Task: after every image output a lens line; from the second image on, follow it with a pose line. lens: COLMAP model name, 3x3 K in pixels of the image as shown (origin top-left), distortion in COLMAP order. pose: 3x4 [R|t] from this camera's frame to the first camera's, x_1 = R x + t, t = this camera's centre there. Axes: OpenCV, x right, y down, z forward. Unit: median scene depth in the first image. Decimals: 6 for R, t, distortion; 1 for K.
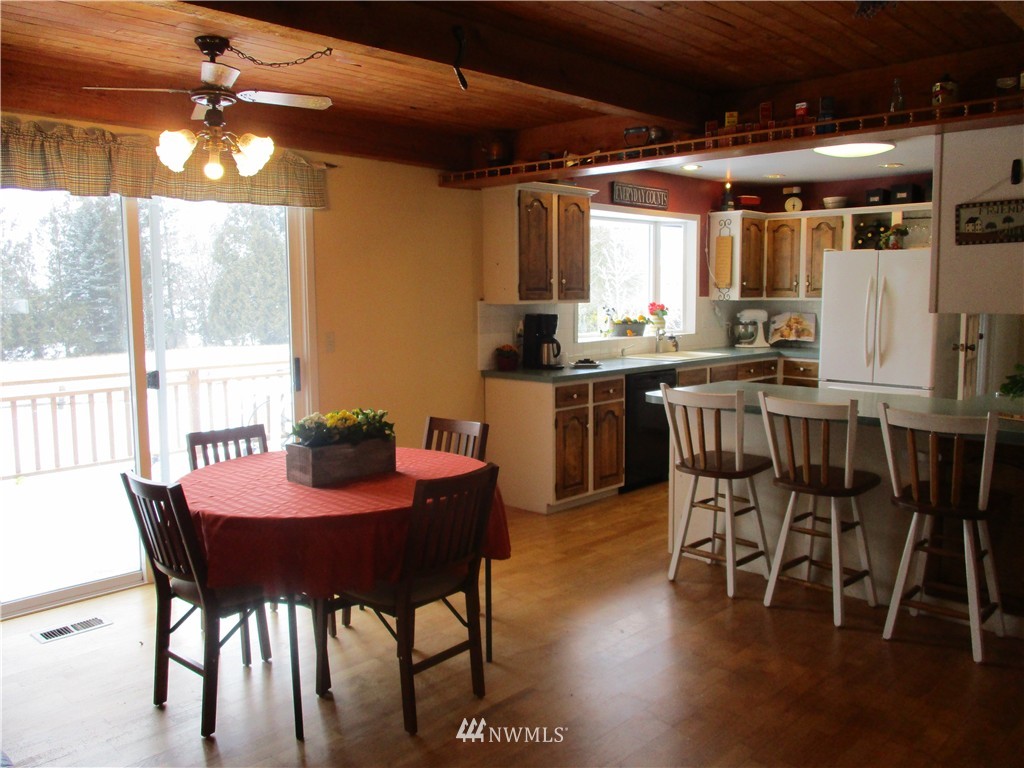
lens RADIAL K [[860.3, 0, 512.0], [0, 860.3, 384.0], [0, 0, 1]] dist [-0.011642, -0.011235]
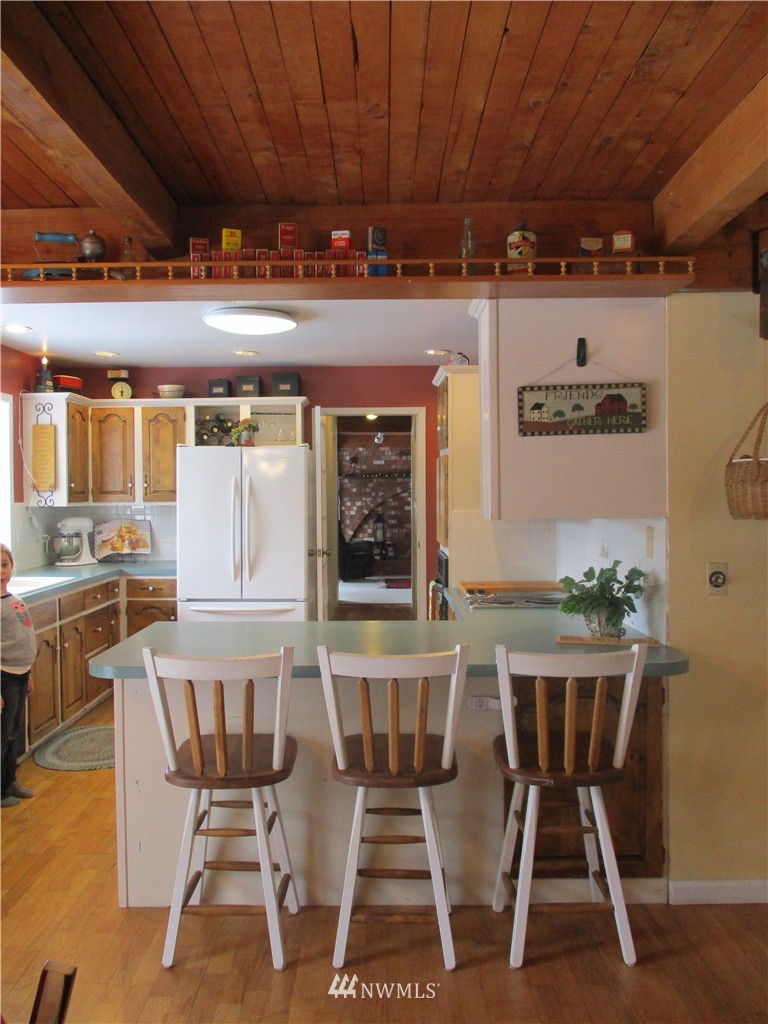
lens RADIAL K [[860.3, 0, 384.0], [0, 860.3, 512.0], [0, 0, 1]] dist [-0.011642, -0.011235]
pose [[0.724209, -0.023605, 0.689176, -0.068246], [0.082737, 0.995169, -0.052857, -0.028788], [-0.684599, 0.095300, 0.722663, 0.250521]]
